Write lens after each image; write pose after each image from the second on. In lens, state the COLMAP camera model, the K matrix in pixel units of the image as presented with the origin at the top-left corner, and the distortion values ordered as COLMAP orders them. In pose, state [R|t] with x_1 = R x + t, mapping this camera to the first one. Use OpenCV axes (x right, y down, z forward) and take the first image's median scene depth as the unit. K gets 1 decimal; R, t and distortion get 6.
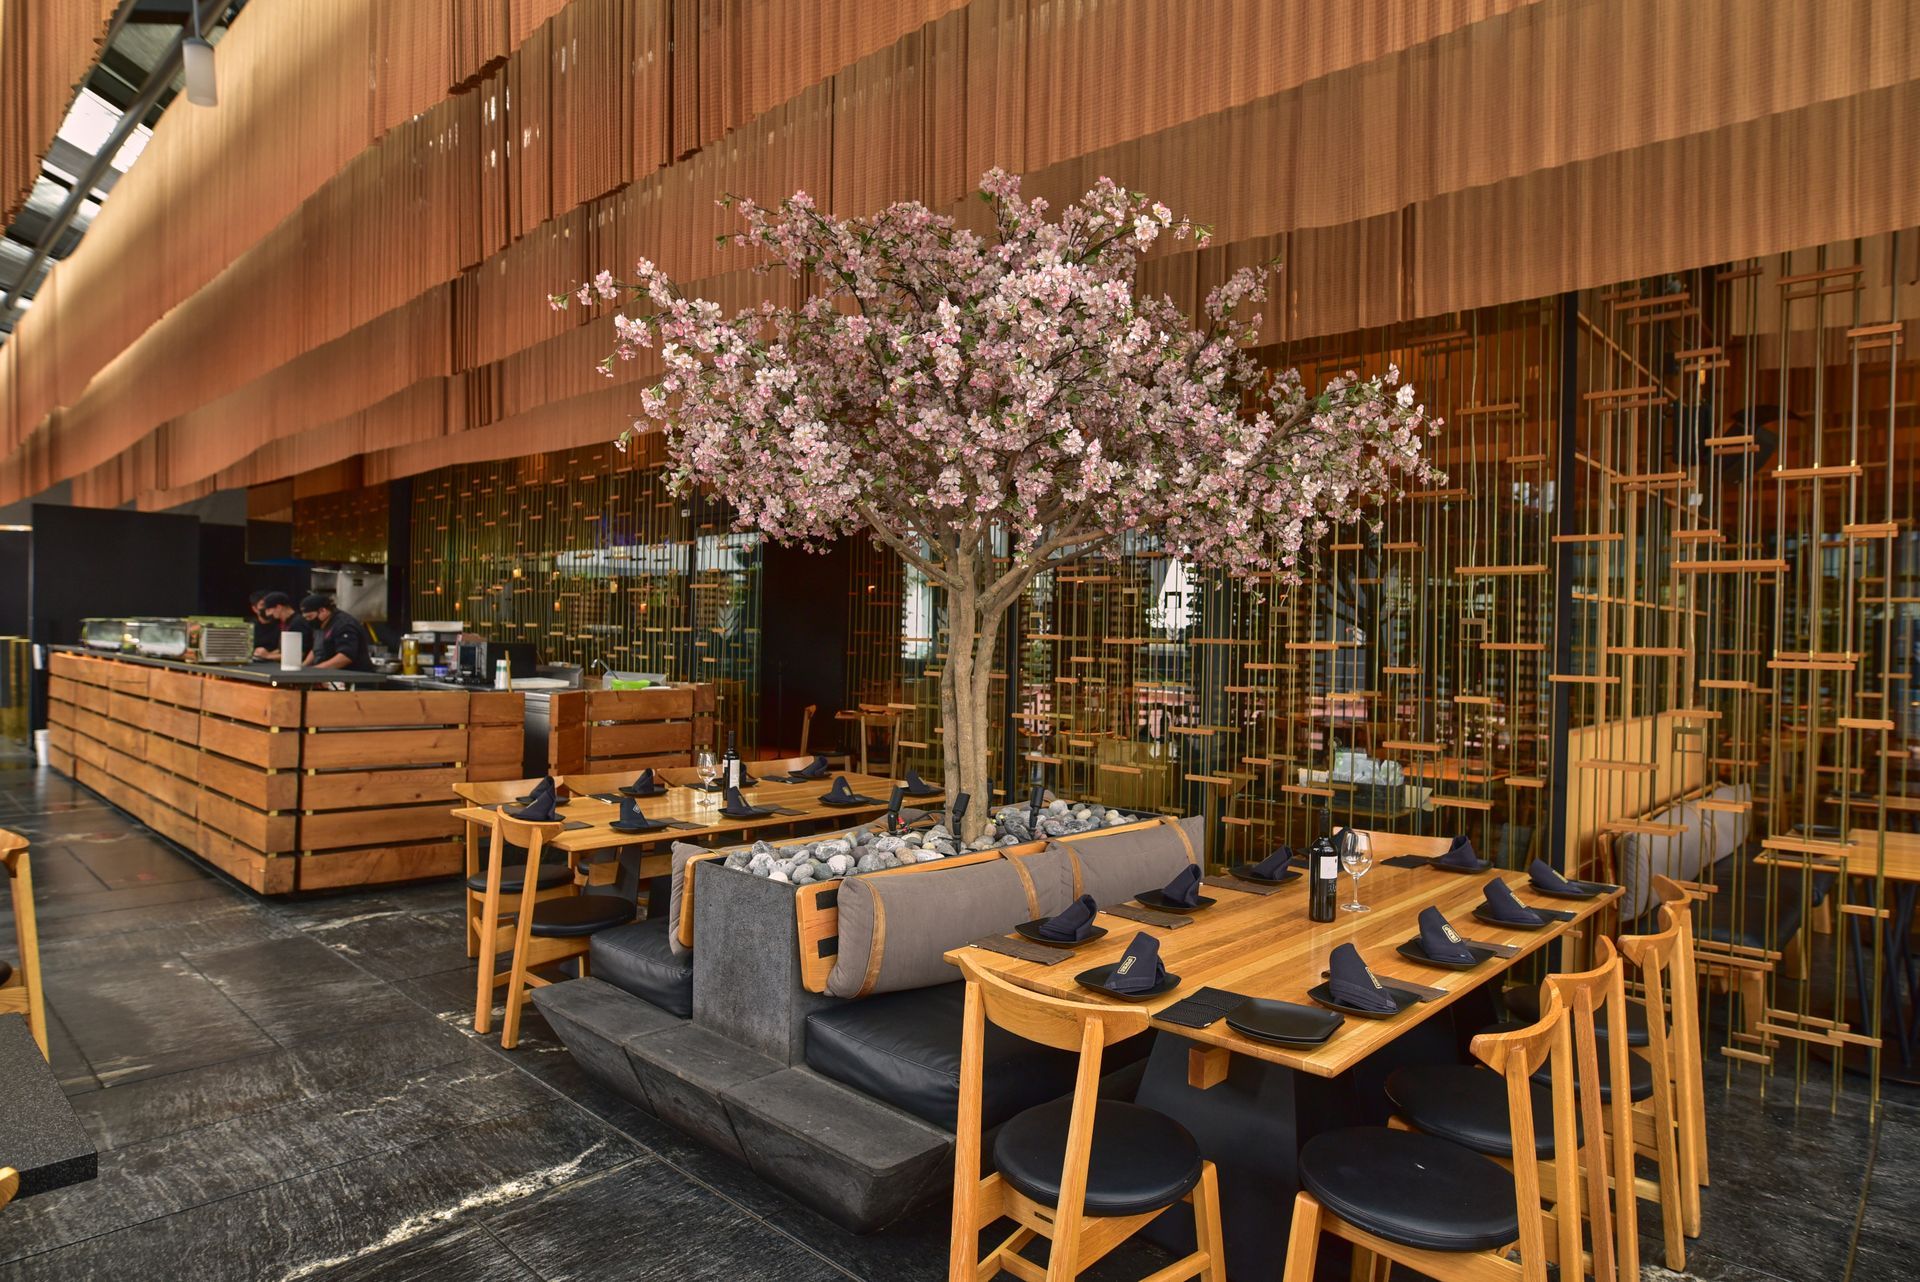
lens RADIAL K [[1122.7, 0, 959.8], [0, 1122.7, 638.9], [0, 0, 1]] dist [-0.005636, -0.006525]
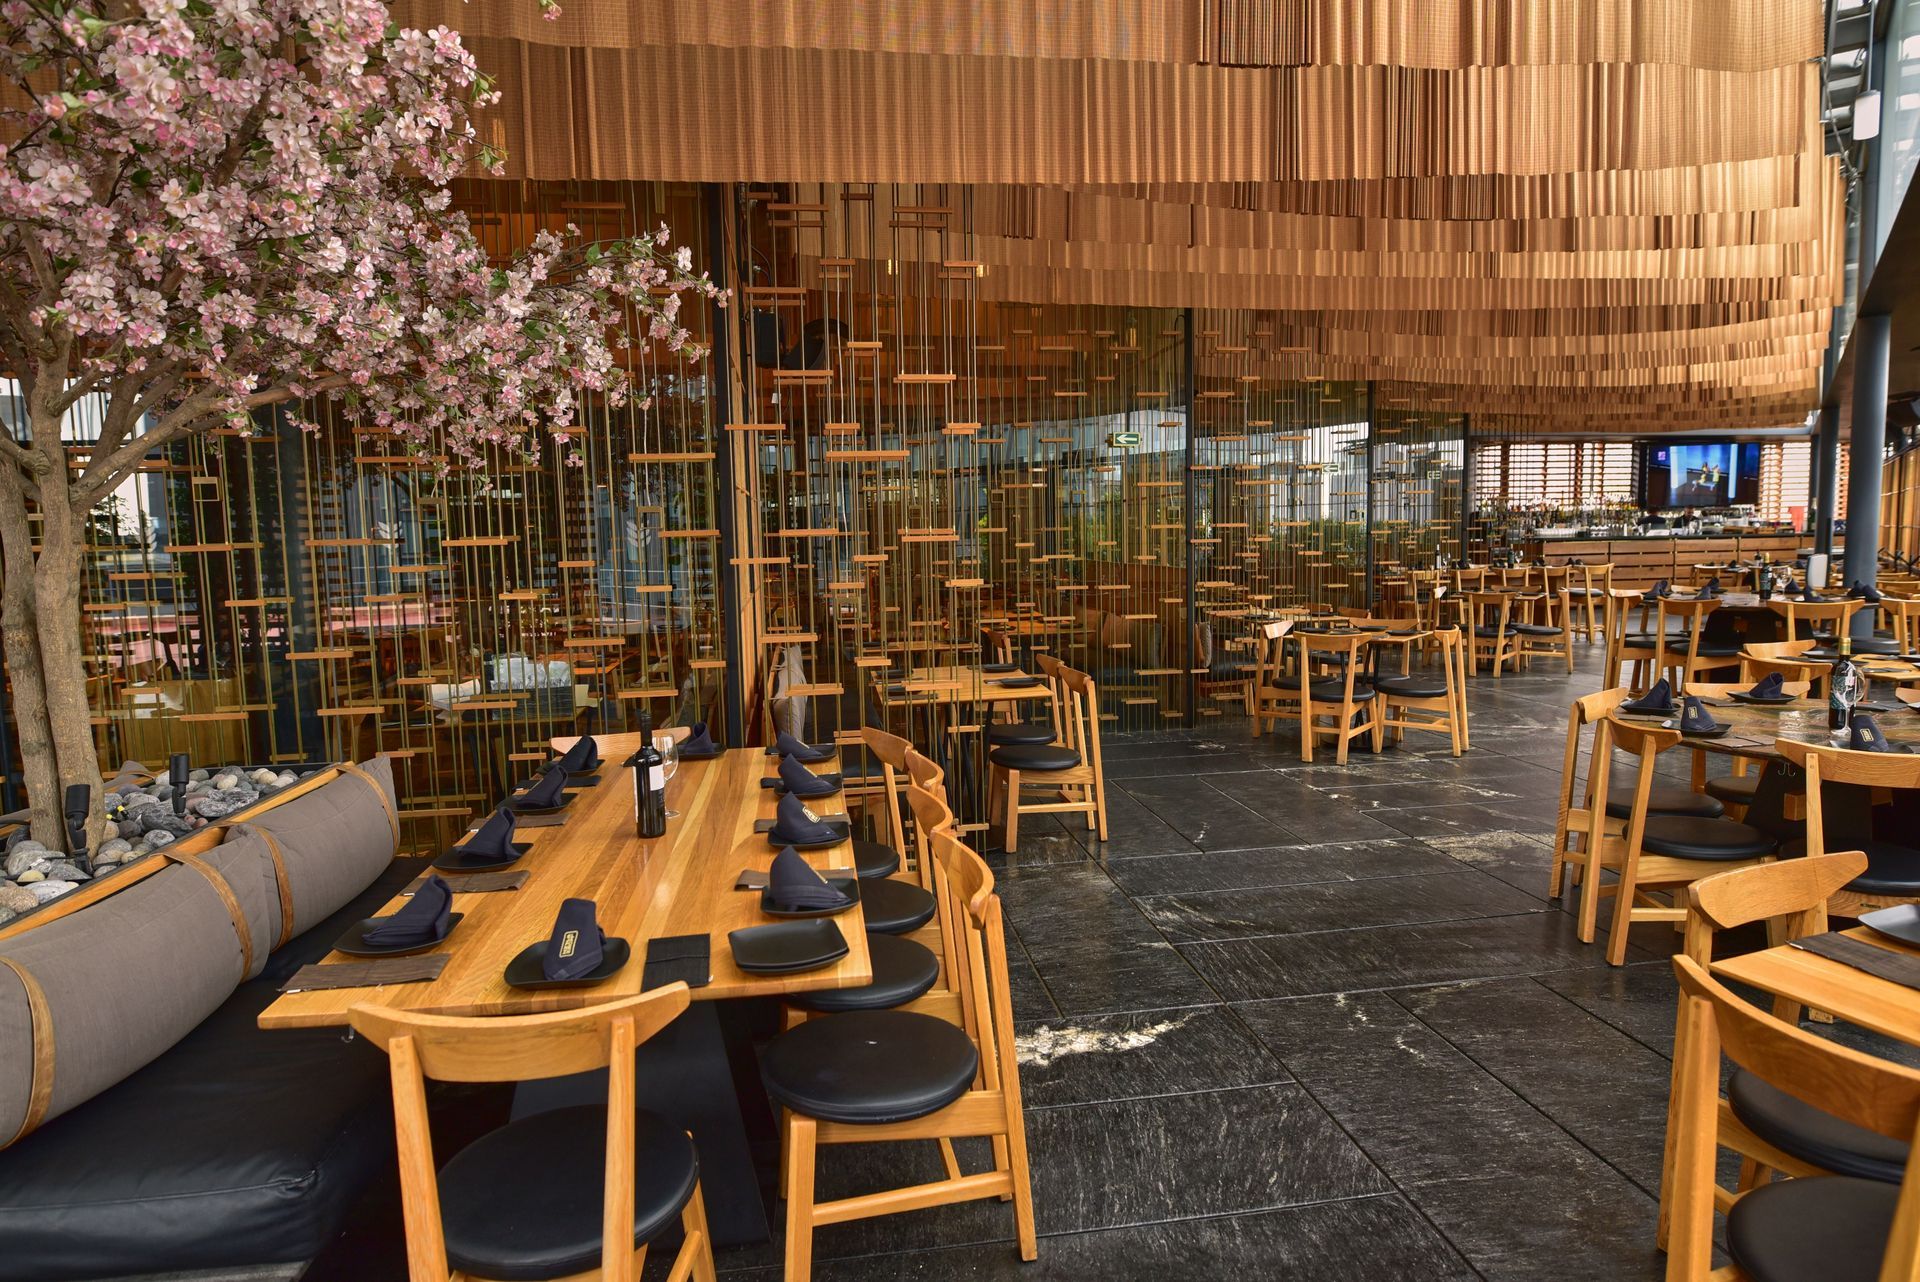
lens RADIAL K [[1122.7, 0, 957.8], [0, 1122.7, 642.5], [0, 0, 1]] dist [-0.005636, -0.006525]
pose [[0.623419, -0.109735, 0.774149, -0.221022], [0.037169, 0.993142, 0.110845, 0.001880], [-0.781004, -0.040329, 0.623223, 0.247013]]
